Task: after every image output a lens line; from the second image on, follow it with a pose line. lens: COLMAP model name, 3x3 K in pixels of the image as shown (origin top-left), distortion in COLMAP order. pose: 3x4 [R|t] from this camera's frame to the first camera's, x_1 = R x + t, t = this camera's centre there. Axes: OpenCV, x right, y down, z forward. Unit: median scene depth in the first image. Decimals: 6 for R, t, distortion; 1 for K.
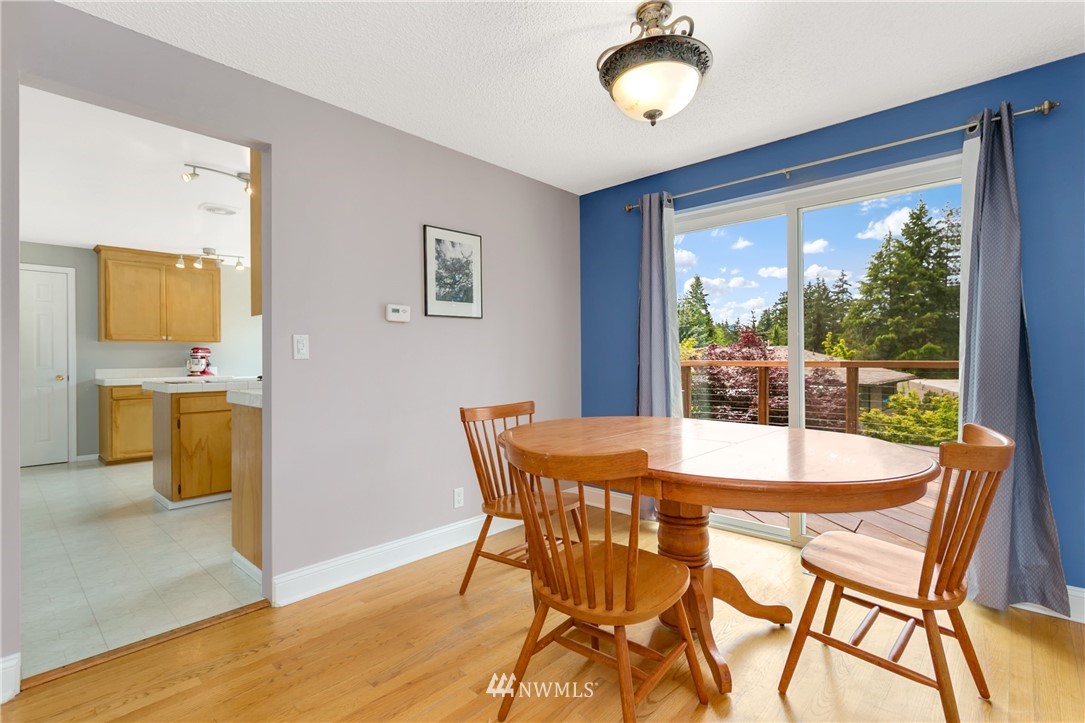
lens RADIAL K [[512.2, 0, 532.2], [0, 512.2, 359.9], [0, 0, 1]] dist [0.008434, 0.000915]
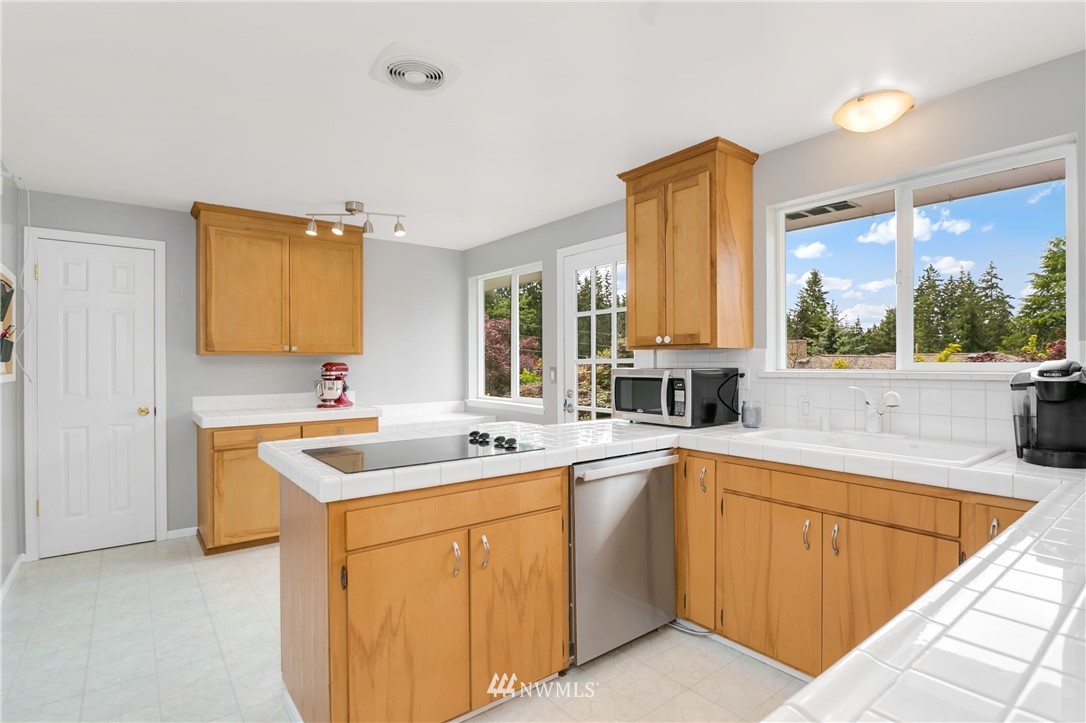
lens RADIAL K [[532.0, 0, 534.3], [0, 532.0, 364.6], [0, 0, 1]] dist [-0.014655, 0.000845]
pose [[0.987447, 0.006197, -0.157828, -0.322625], [-0.005877, 0.999980, 0.002496, -0.027868], [0.157840, -0.001537, 0.987464, 0.417250]]
